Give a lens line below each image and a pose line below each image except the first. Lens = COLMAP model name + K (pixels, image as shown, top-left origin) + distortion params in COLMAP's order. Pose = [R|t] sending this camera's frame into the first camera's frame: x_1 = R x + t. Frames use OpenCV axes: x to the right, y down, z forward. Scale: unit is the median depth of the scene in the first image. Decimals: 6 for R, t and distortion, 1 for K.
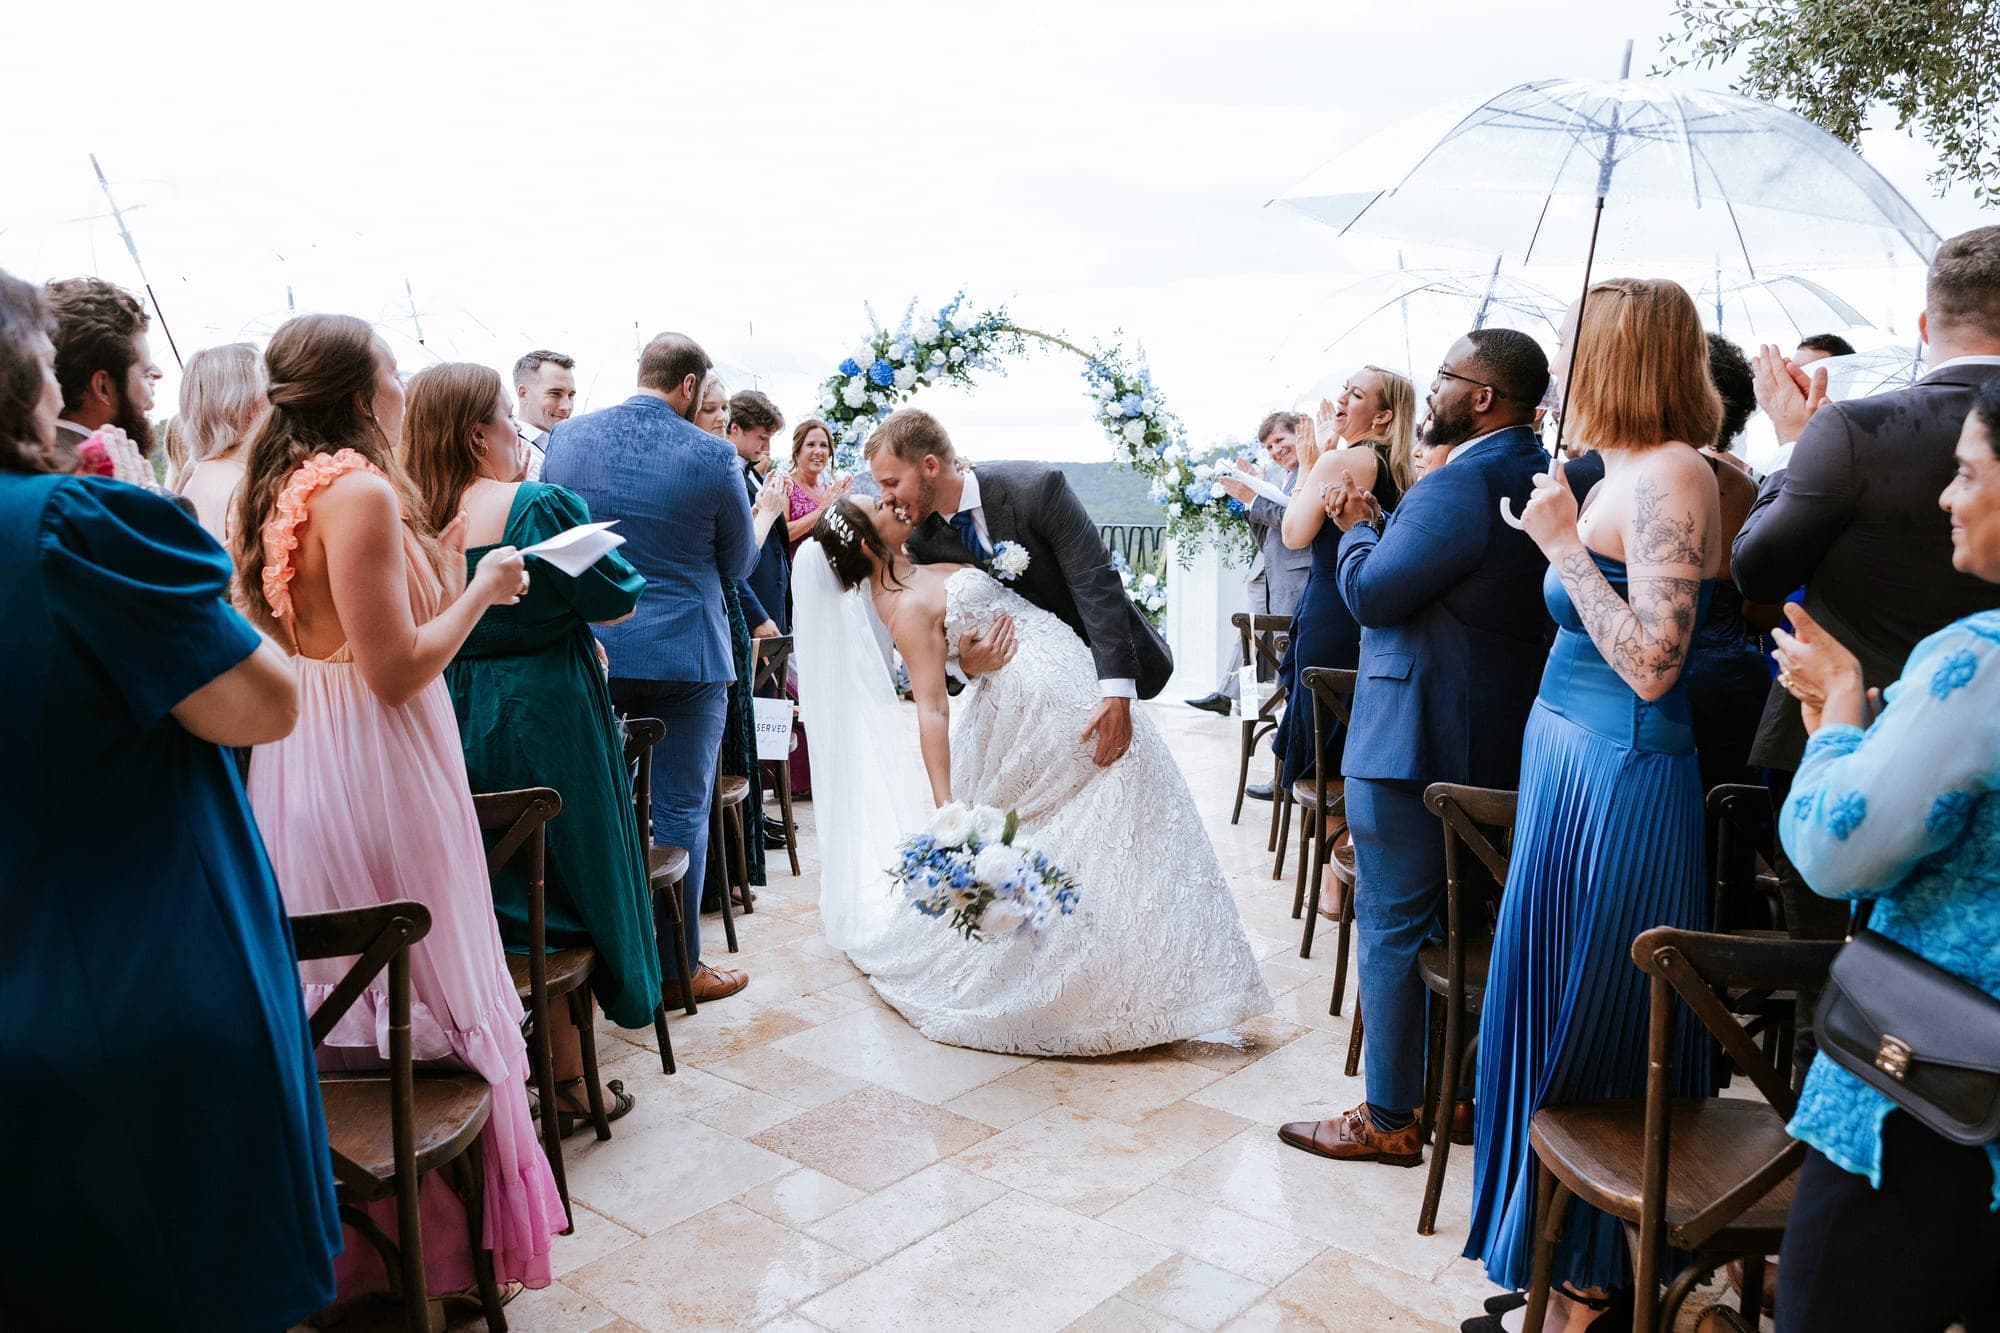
lens RADIAL K [[1630.4, 0, 1000.0], [0, 1630.4, 666.5], [0, 0, 1]] dist [-0.008554, 0.001272]
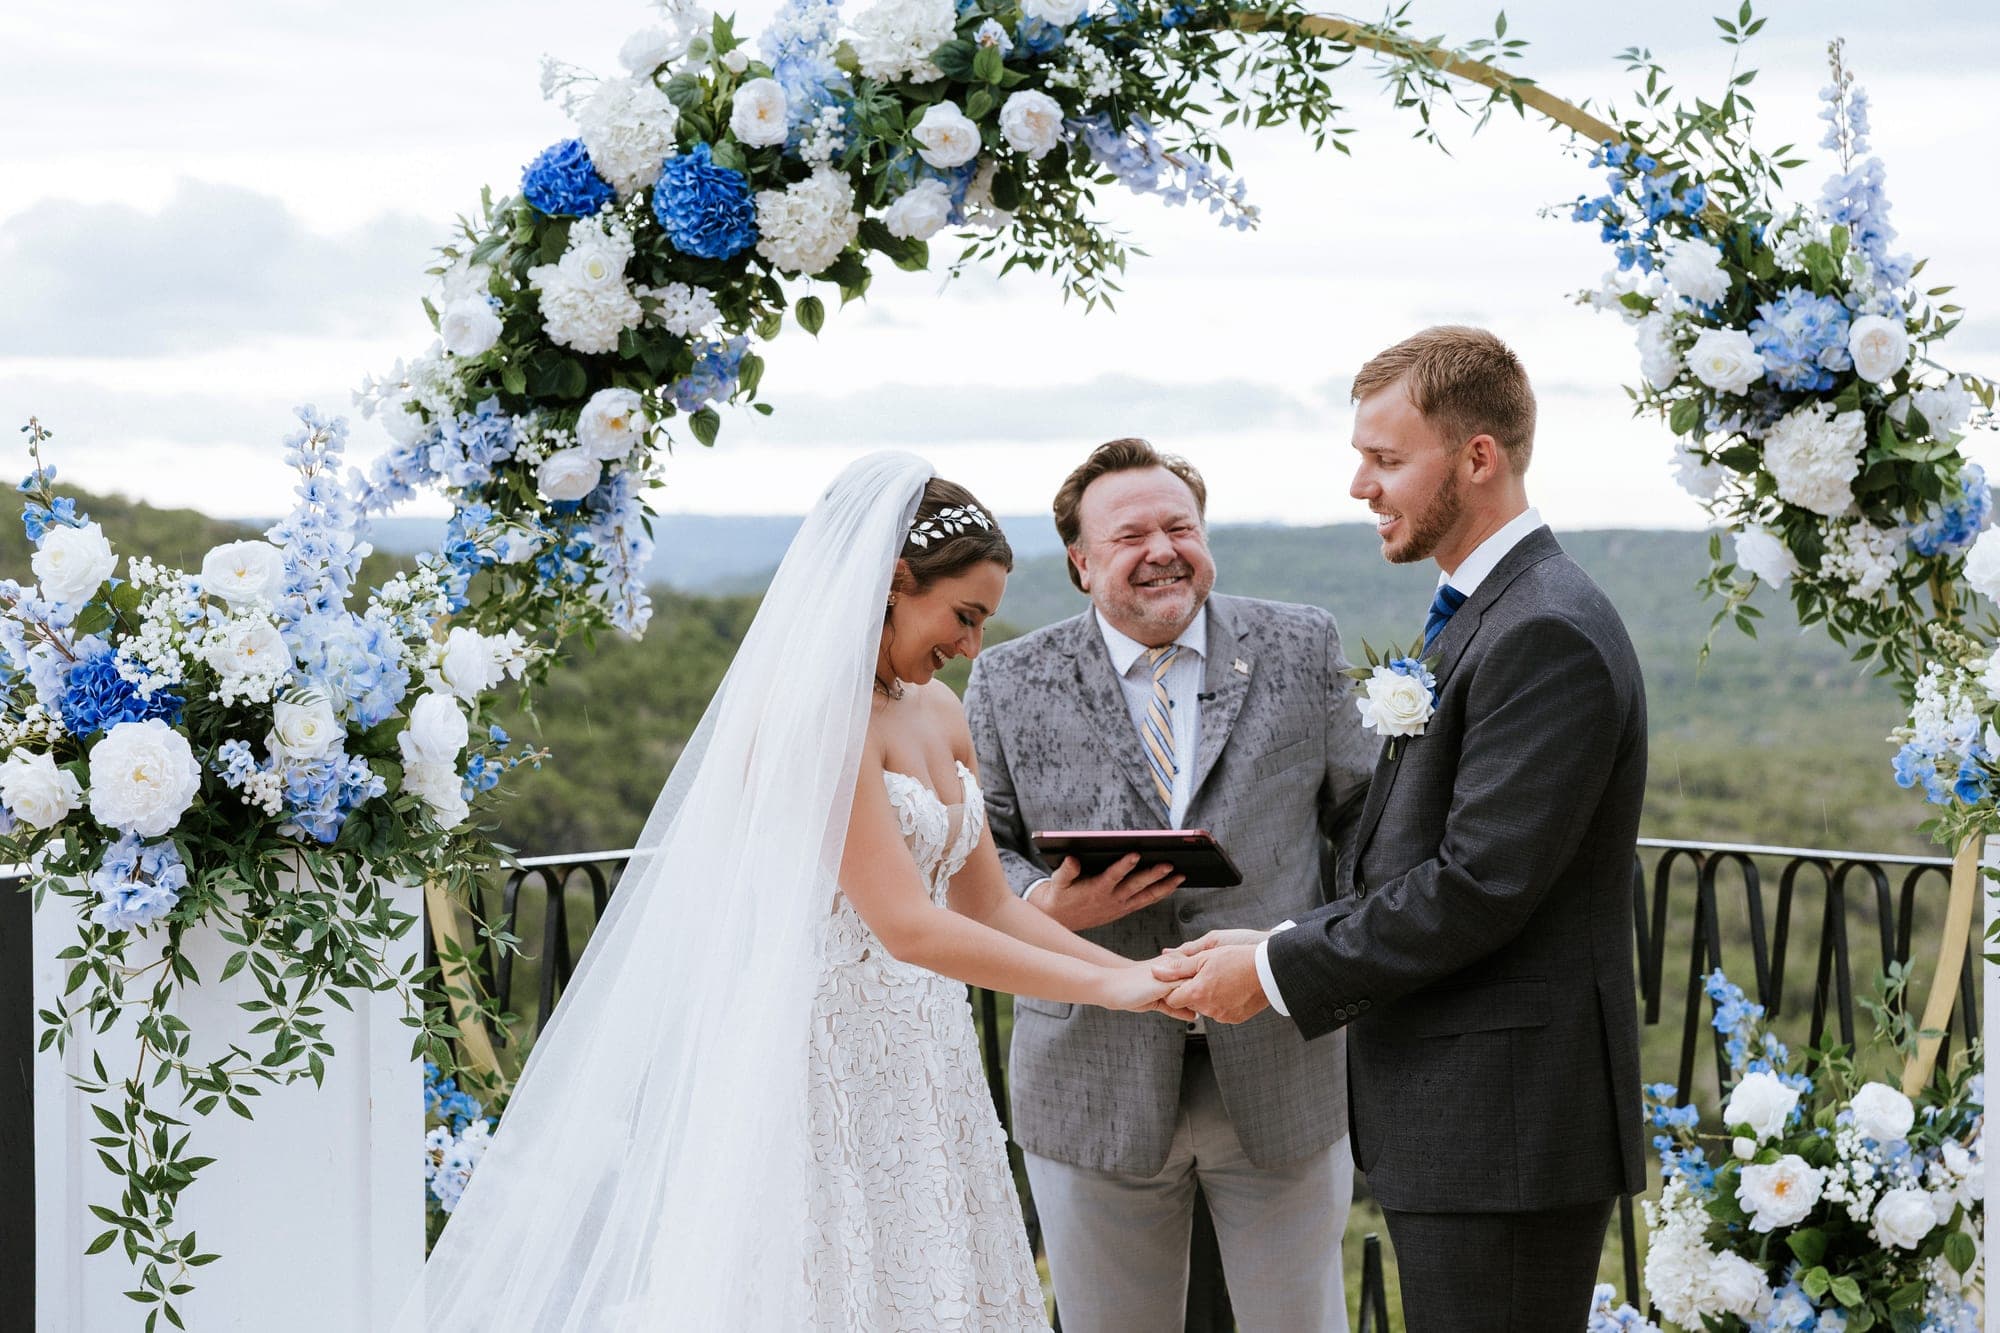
lens RADIAL K [[3875.3, 0, 1000.0], [0, 3875.3, 666.5], [0, 0, 1]] dist [-0.011323, 0.367539]
pose [[0.995665, 0.006082, -0.092810, 0.020231], [-0.014498, 0.995811, -0.090275, -0.065267], [0.091872, 0.091229, 0.991583, 0.460723]]
